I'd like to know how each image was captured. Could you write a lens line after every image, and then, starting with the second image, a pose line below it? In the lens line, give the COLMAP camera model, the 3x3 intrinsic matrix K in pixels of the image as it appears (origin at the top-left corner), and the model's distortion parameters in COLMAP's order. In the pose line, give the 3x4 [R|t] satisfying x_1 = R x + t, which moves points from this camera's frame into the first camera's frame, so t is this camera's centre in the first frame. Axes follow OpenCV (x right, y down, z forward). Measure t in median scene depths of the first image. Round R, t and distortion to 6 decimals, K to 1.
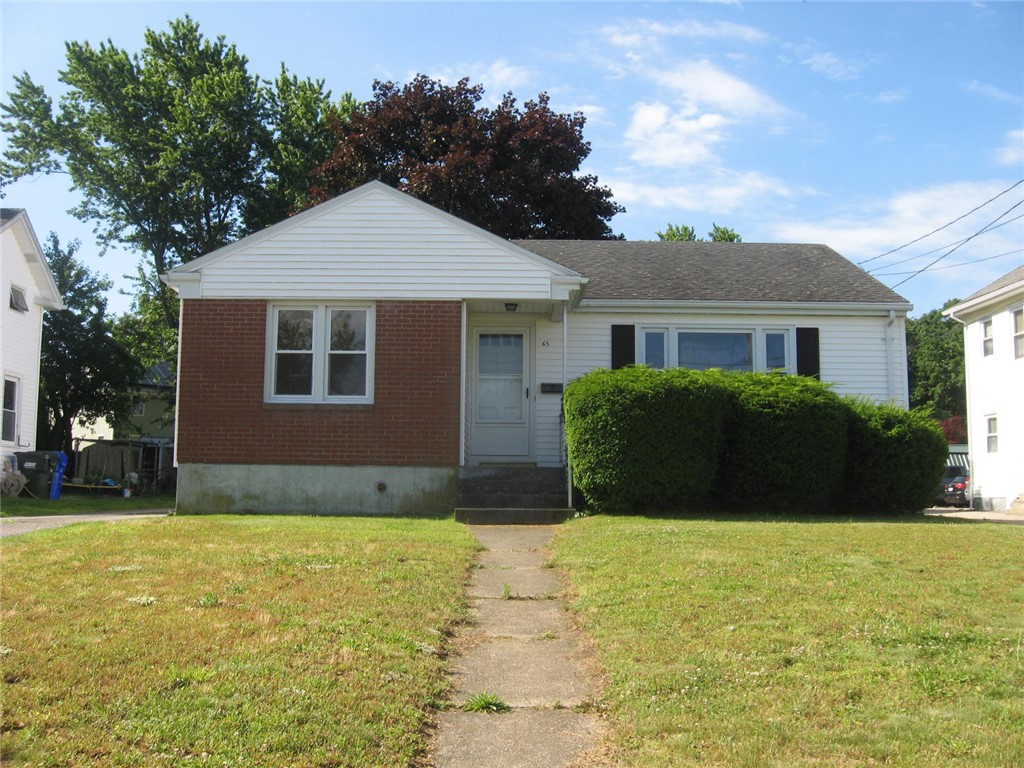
lens RADIAL K [[1069.1, 0, 512.0], [0, 1069.1, 384.0], [0, 0, 1]] dist [-0.137836, 0.077020]
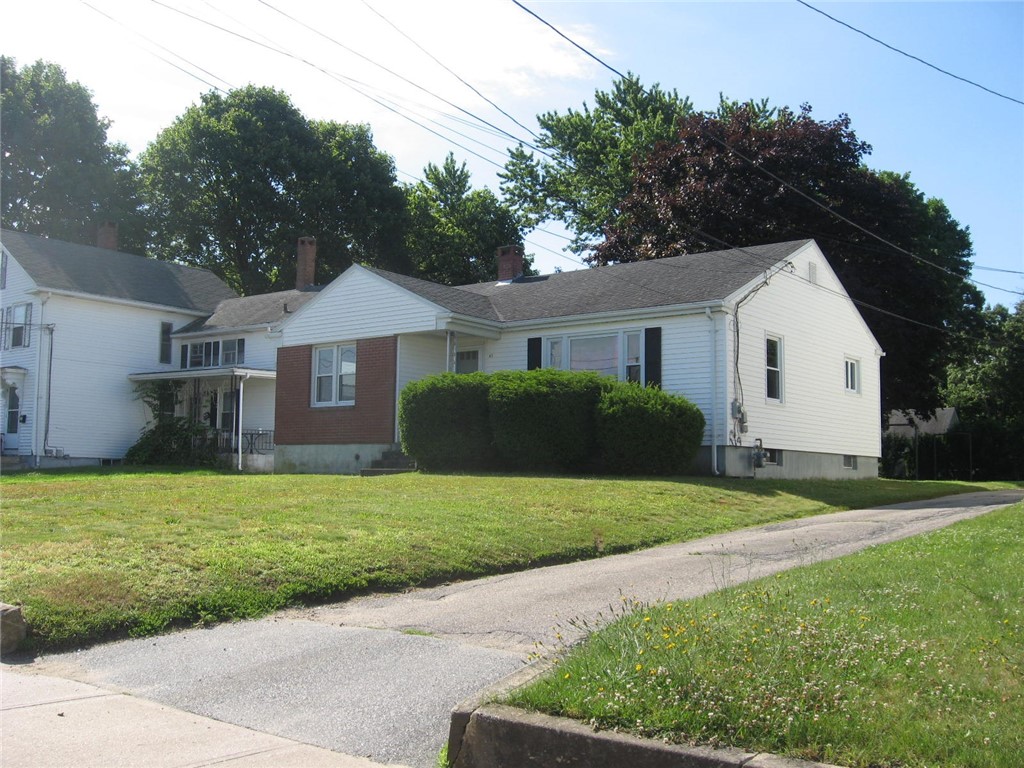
lens RADIAL K [[1069.1, 0, 512.0], [0, 1069.1, 384.0], [0, 0, 1]] dist [-0.137836, 0.077020]
pose [[0.785183, -0.055925, -0.616734, 0.921449], [0.060226, 0.998089, -0.013830, 0.020727], [0.616328, -0.026284, 0.787050, -0.096806]]
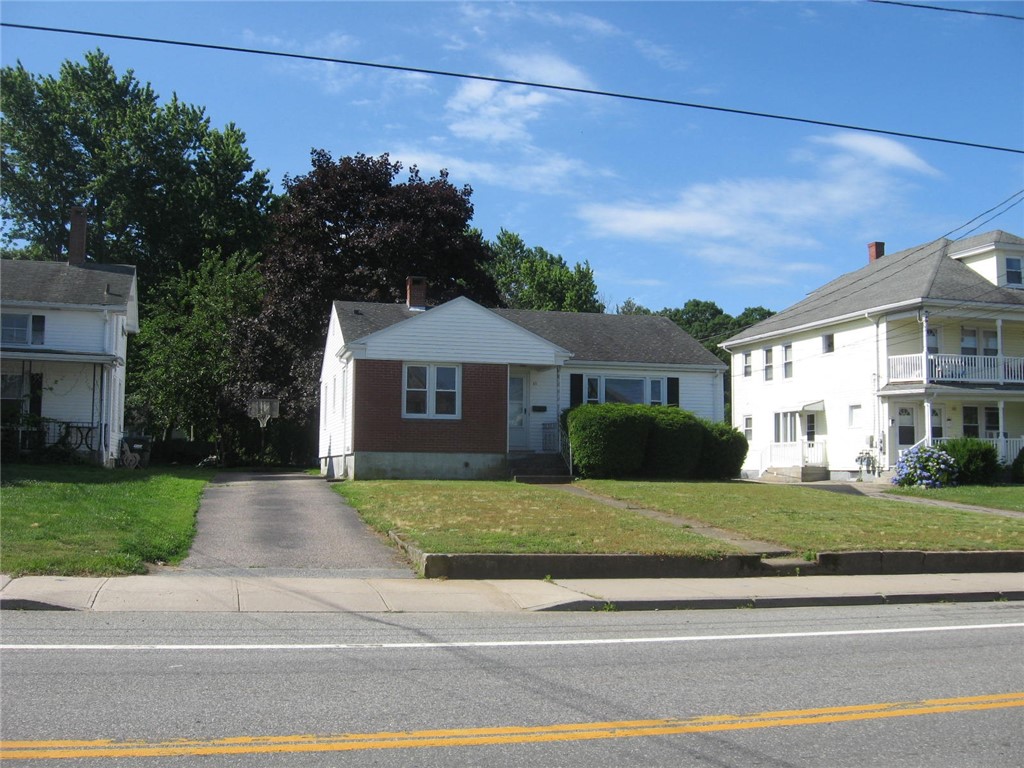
lens RADIAL K [[1069.1, 0, 512.0], [0, 1069.1, 384.0], [0, 0, 1]] dist [-0.137836, 0.077020]
pose [[0.968606, 0.020685, 0.247740, -0.447380], [-0.028153, 0.999249, 0.026641, -0.083577], [-0.247003, -0.032780, 0.968460, -0.717466]]
